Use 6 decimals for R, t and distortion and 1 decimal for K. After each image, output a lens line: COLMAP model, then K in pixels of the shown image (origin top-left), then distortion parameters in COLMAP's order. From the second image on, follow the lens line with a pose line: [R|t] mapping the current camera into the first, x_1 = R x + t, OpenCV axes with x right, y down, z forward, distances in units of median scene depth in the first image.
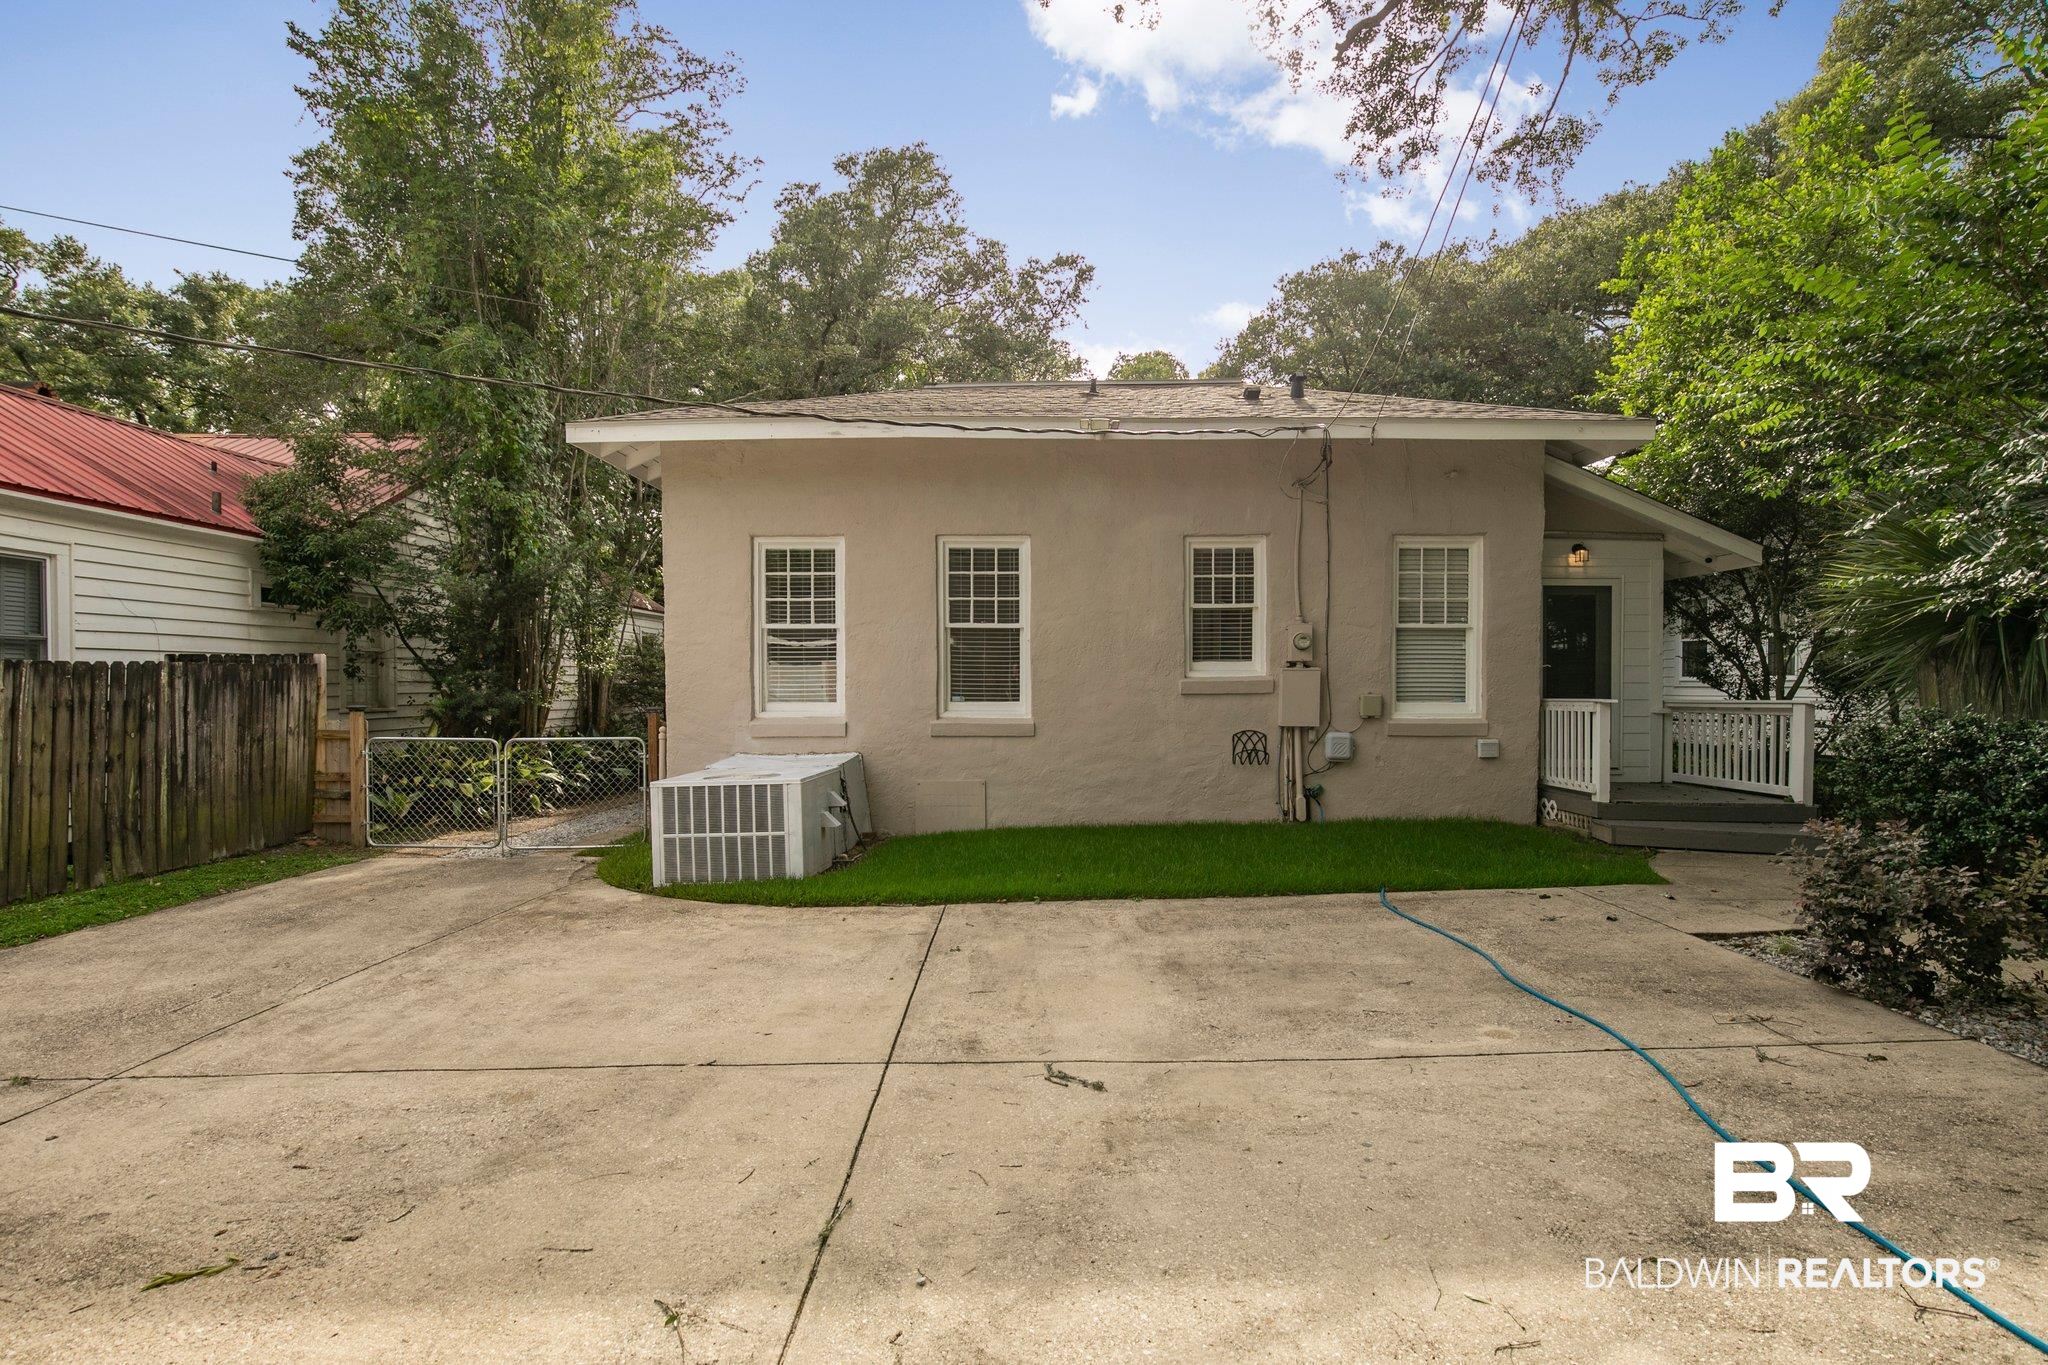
lens RADIAL K [[953.2, 0, 1034.3], [0, 953.2, 685.3], [0, 0, 1]] dist [0.005714, -0.007031]
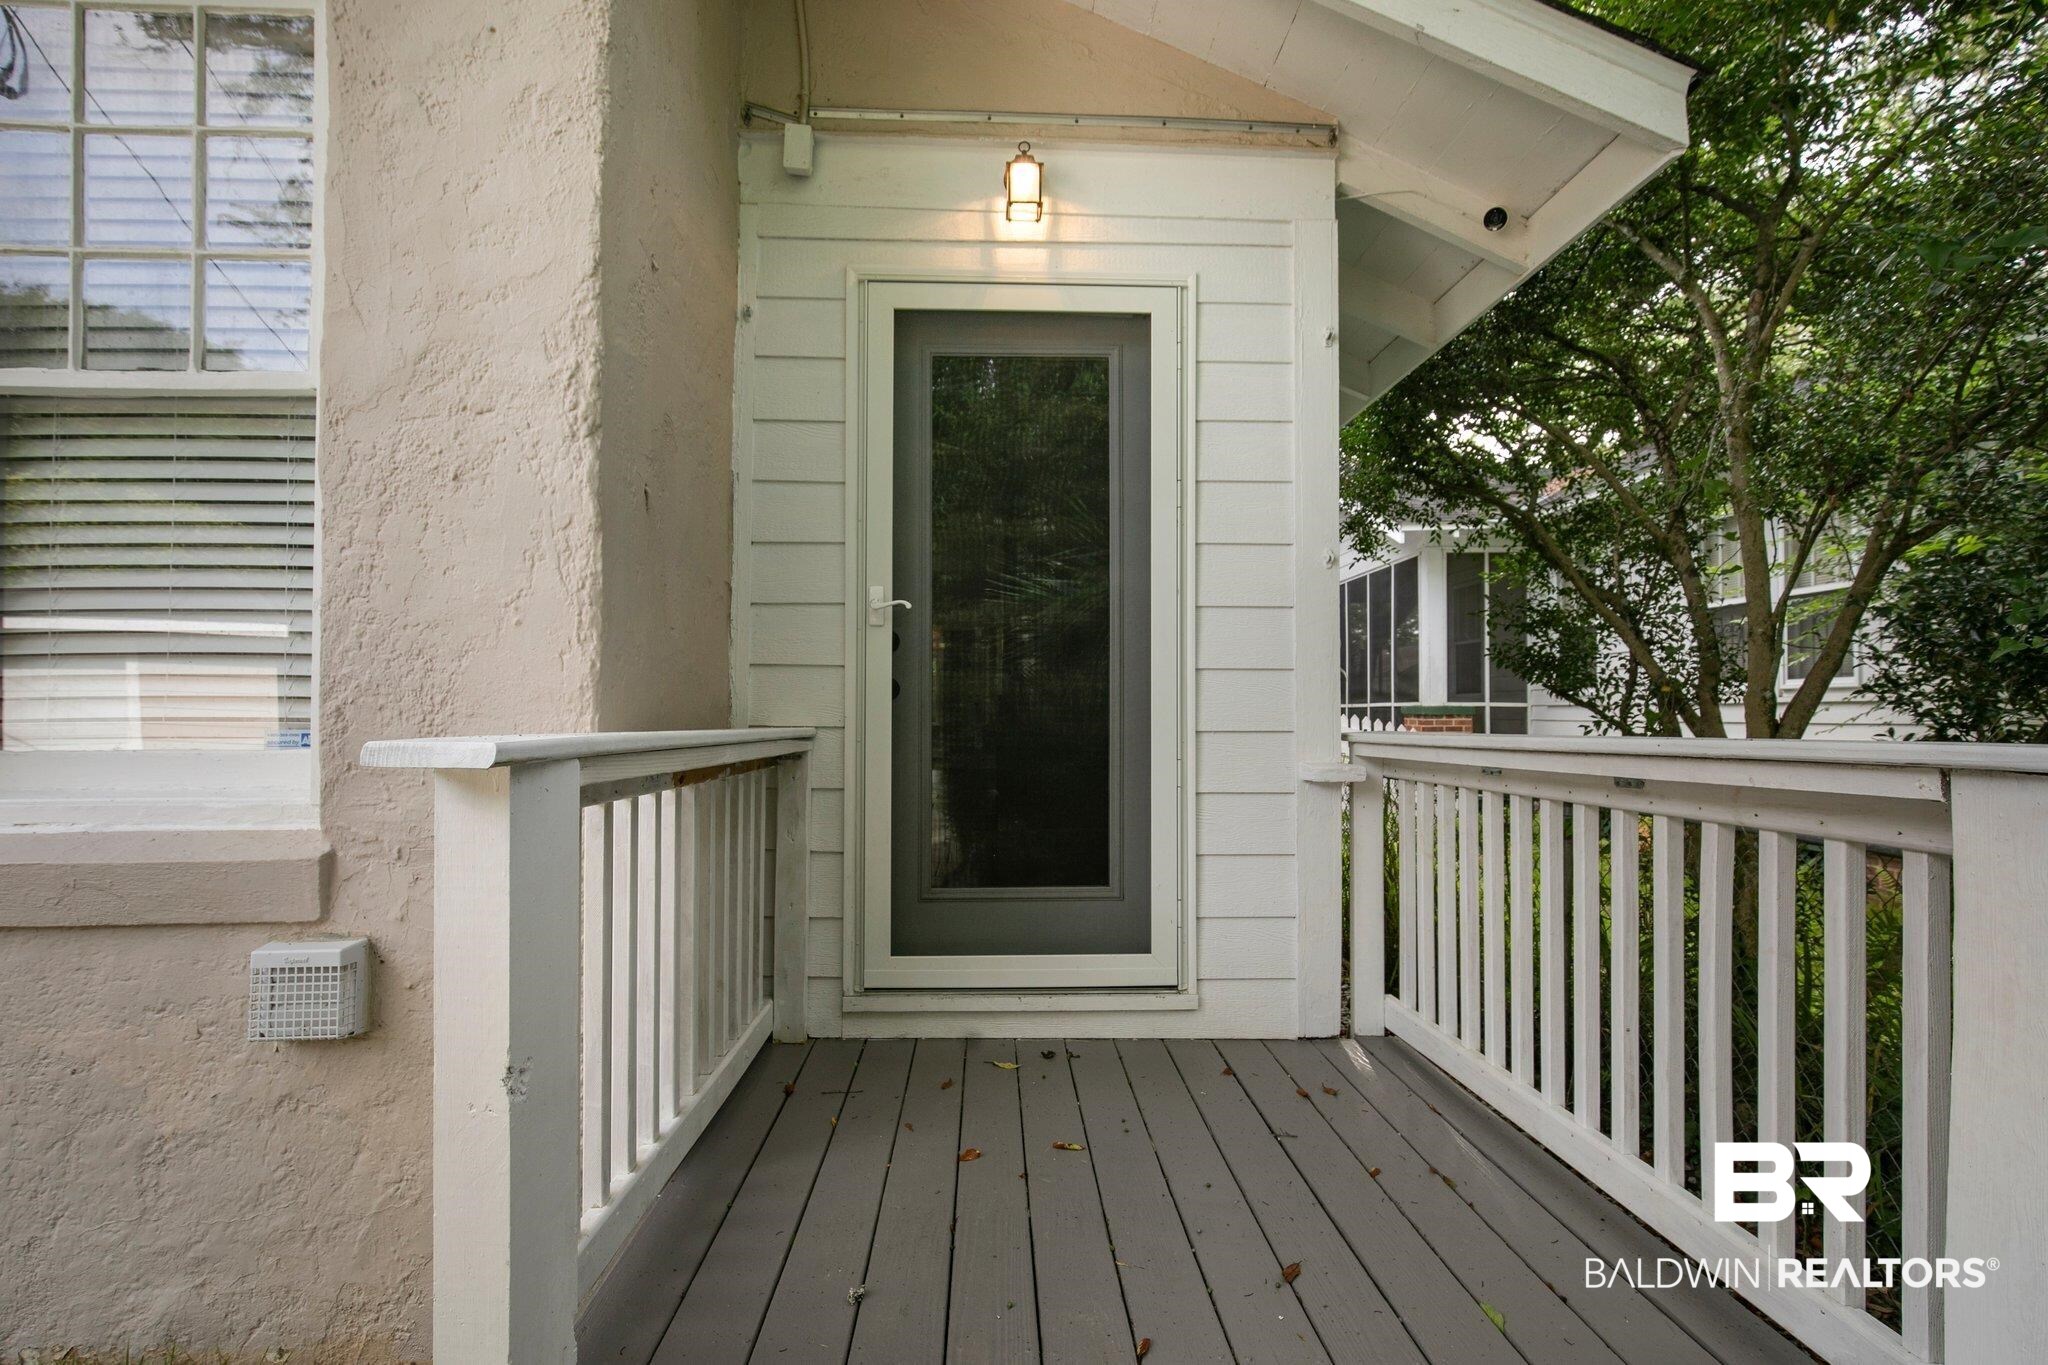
lens RADIAL K [[953.2, 0, 1019.9], [0, 953.2, 692.6], [0, 0, 1]] dist [0.005714, -0.007031]
pose [[0.999469, 0.002575, 0.032492, 0.580274], [-0.002013, 0.999848, -0.017310, 0.008653], [-0.032532, 0.017236, 0.999322, 0.757895]]
